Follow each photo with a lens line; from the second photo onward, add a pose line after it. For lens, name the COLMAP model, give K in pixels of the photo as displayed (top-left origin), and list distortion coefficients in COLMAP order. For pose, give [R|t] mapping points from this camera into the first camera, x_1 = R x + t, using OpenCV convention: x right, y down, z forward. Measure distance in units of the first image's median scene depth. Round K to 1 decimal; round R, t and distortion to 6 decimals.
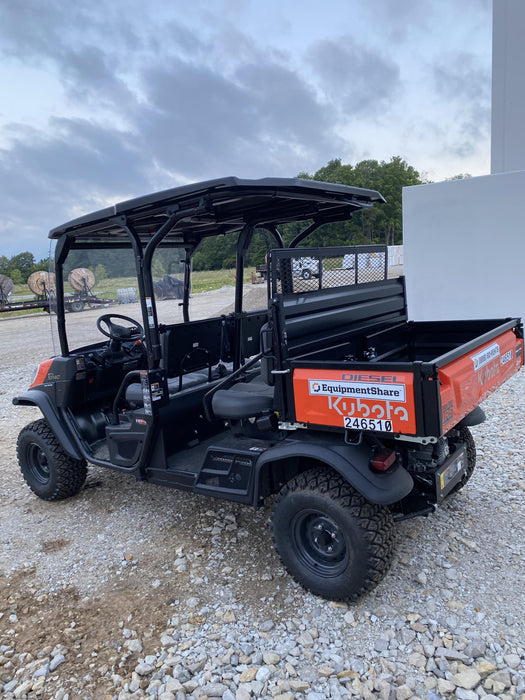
lens RADIAL K [[514.5, 0, 262.5], [0, 514.5, 350.0], [0, 0, 1]] dist [0.096982, -0.001719]
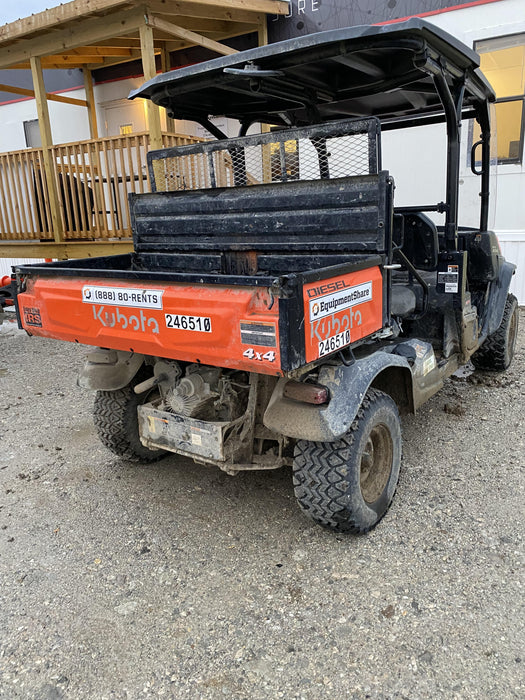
lens RADIAL K [[514.5, 0, 262.5], [0, 514.5, 350.0], [0, 0, 1]] dist [0.096982, -0.001719]
pose [[-0.022474, -0.168075, 0.985518, -0.611694], [0.184215, 0.968192, 0.169321, -0.007657], [-0.982629, 0.185352, 0.009203, 1.083567]]
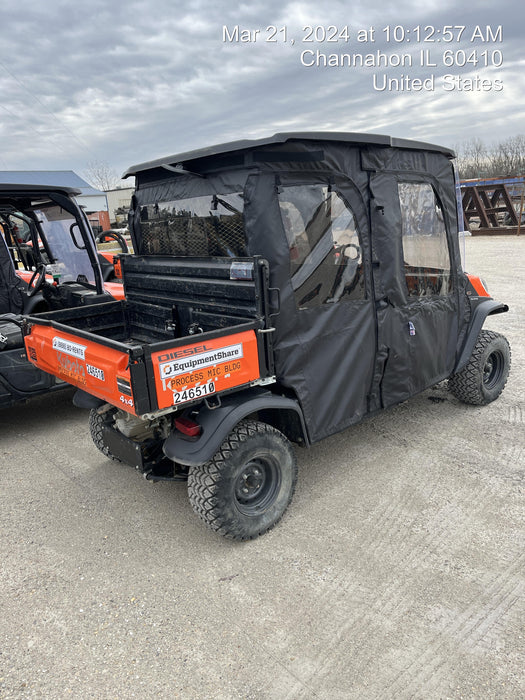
lens RADIAL K [[514.5, 0, 262.5], [0, 514.5, 350.0], [0, 0, 1]] dist [0.096982, -0.001719]
pose [[0.212890, -0.164545, 0.963121, -0.798160], [0.182344, 0.975091, 0.126285, -0.055254], [-0.959911, 0.148735, 0.237591, 0.593791]]
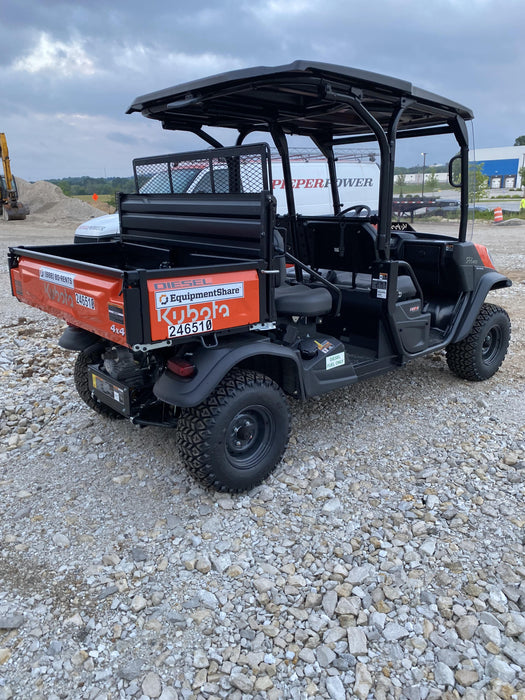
lens RADIAL K [[514.5, 0, 262.5], [0, 514.5, 350.0], [0, 0, 1]] dist [0.096982, -0.001719]
pose [[0.200830, -0.182223, 0.962529, -0.762075], [0.115187, 0.980124, 0.161521, 0.032281], [-0.972830, 0.078433, 0.217828, 0.642439]]
